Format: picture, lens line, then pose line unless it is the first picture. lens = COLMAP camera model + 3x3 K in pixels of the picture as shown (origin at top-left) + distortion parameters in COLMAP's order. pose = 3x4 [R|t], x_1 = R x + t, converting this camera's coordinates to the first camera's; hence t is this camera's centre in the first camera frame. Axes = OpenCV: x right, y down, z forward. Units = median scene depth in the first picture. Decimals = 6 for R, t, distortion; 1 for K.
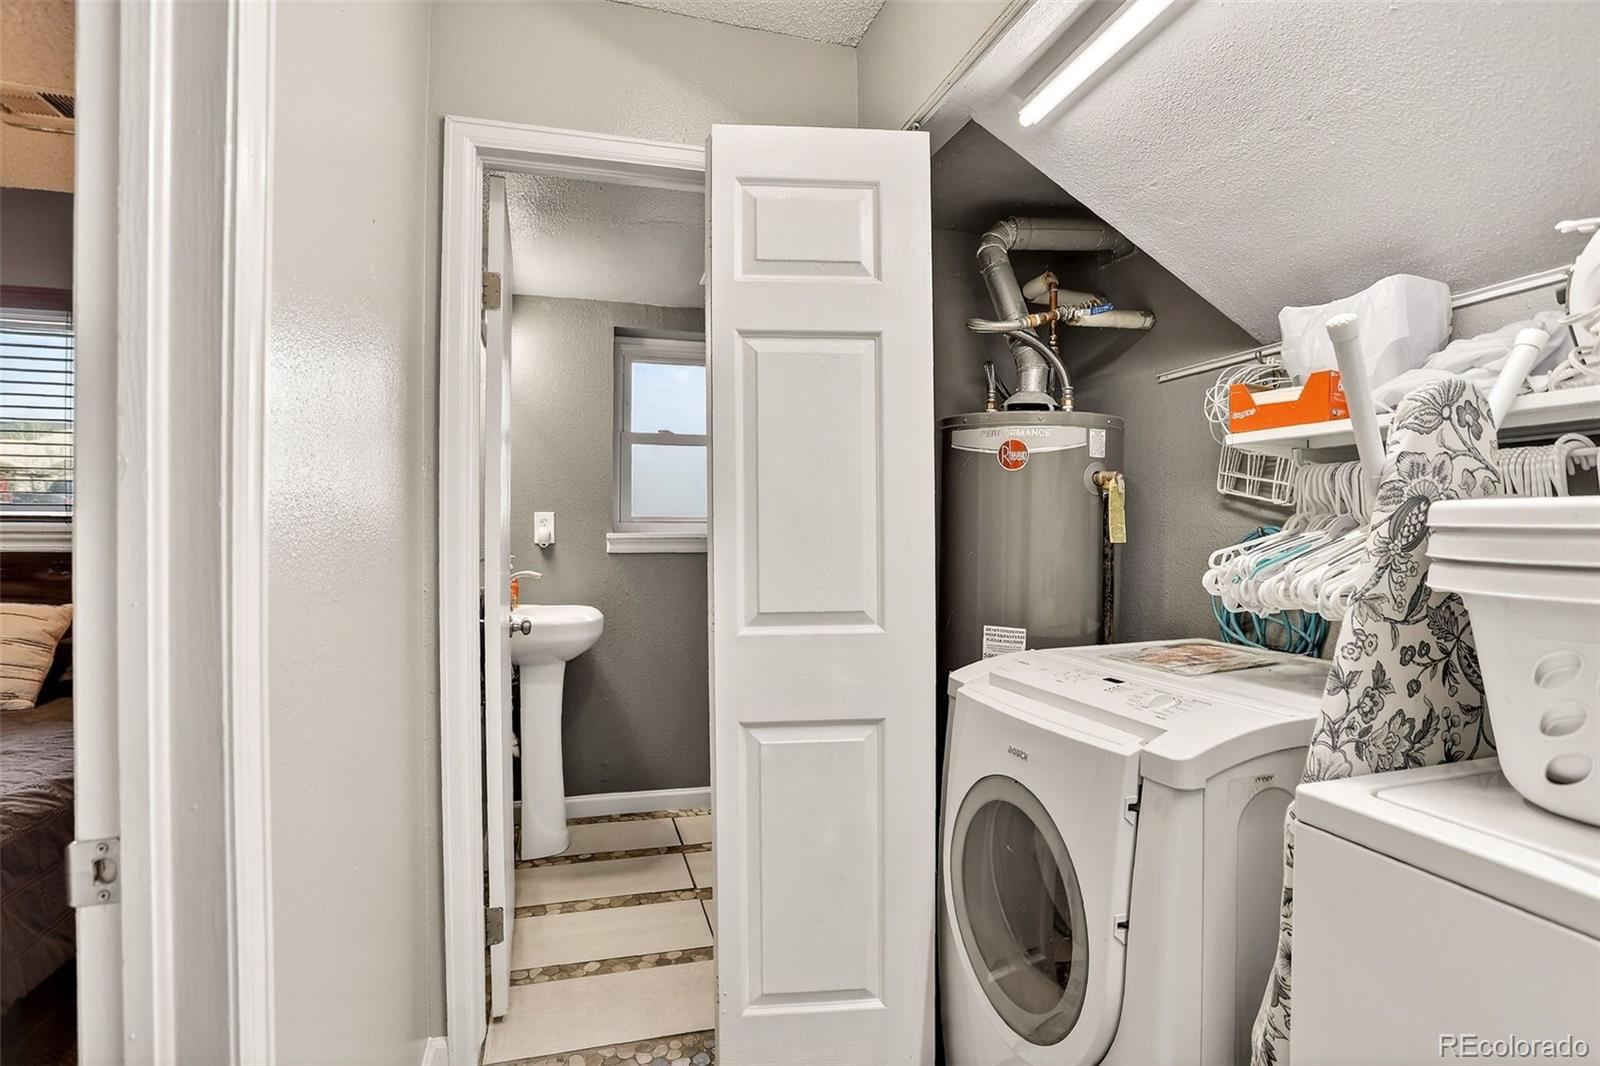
lens RADIAL K [[845.7, 0, 797.9], [0, 845.7, 528.3], [0, 0, 1]] dist [-0.001778, 0.024374]
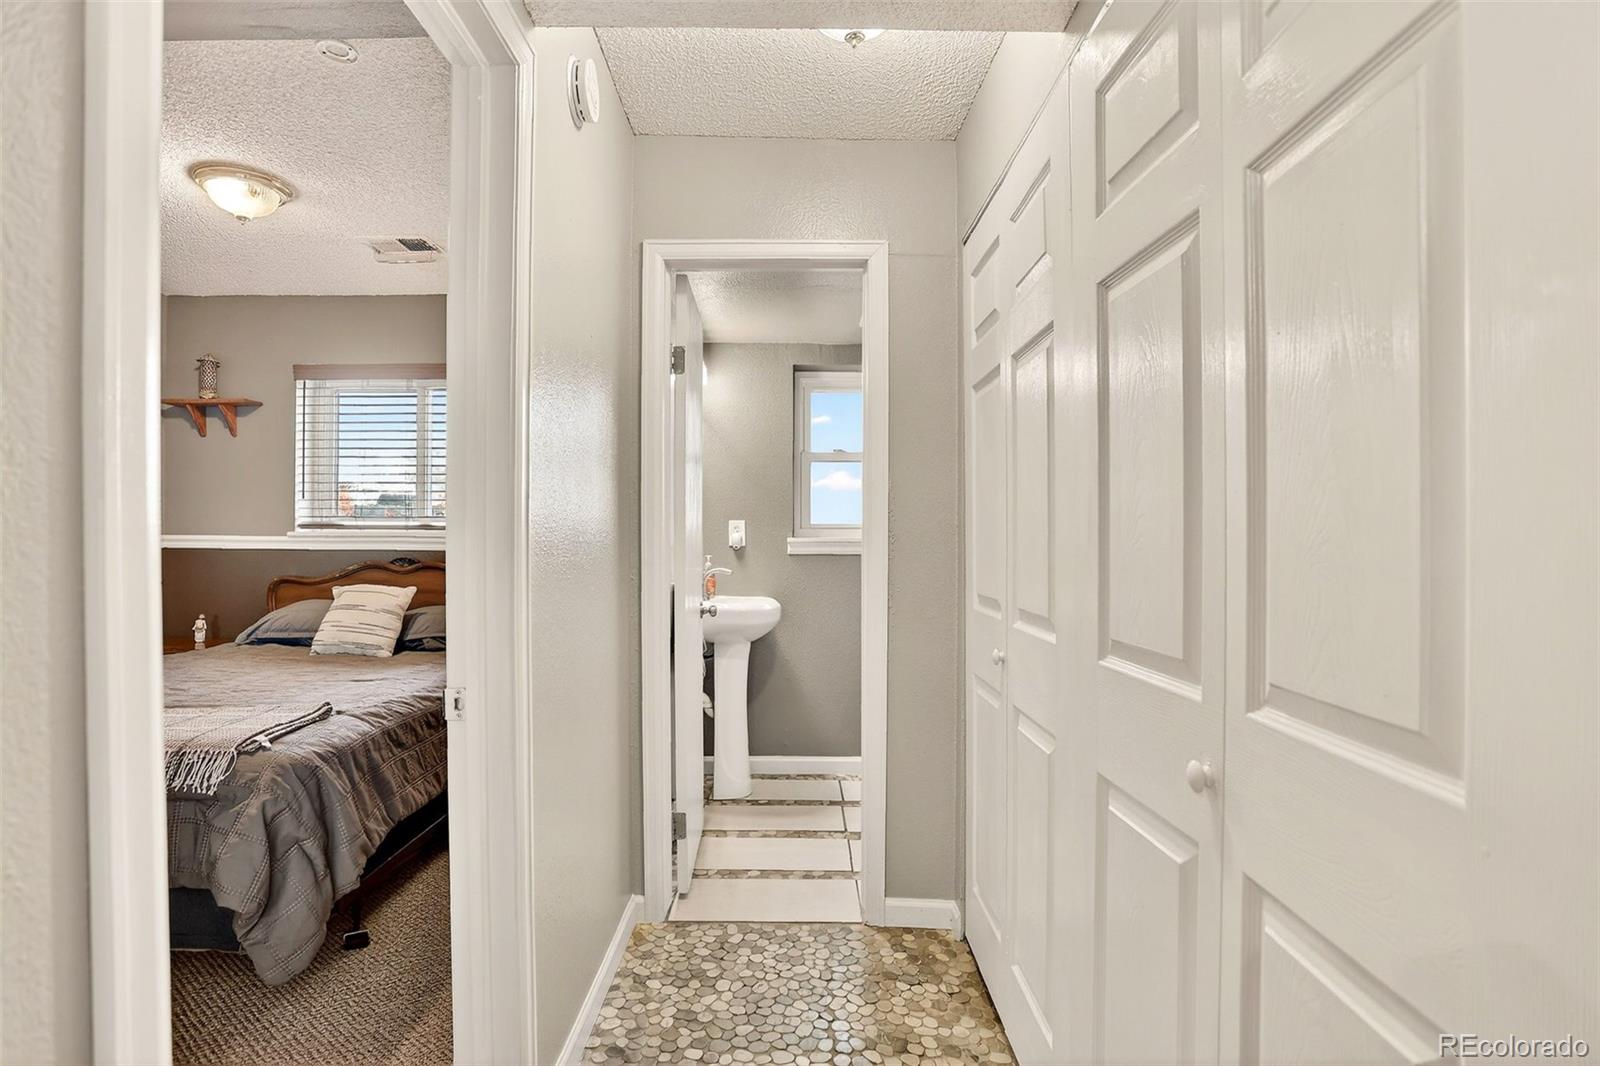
lens RADIAL K [[845.7, 0, 800.0], [0, 845.7, 533.0], [0, 0, 1]] dist [0.100963, -0.000049]
pose [[0.966544, -0.000811, -0.256501, 0.121552], [0.000733, 1.000000, -0.000400, -0.000503], [0.256501, 0.000198, 0.966544, -0.187754]]
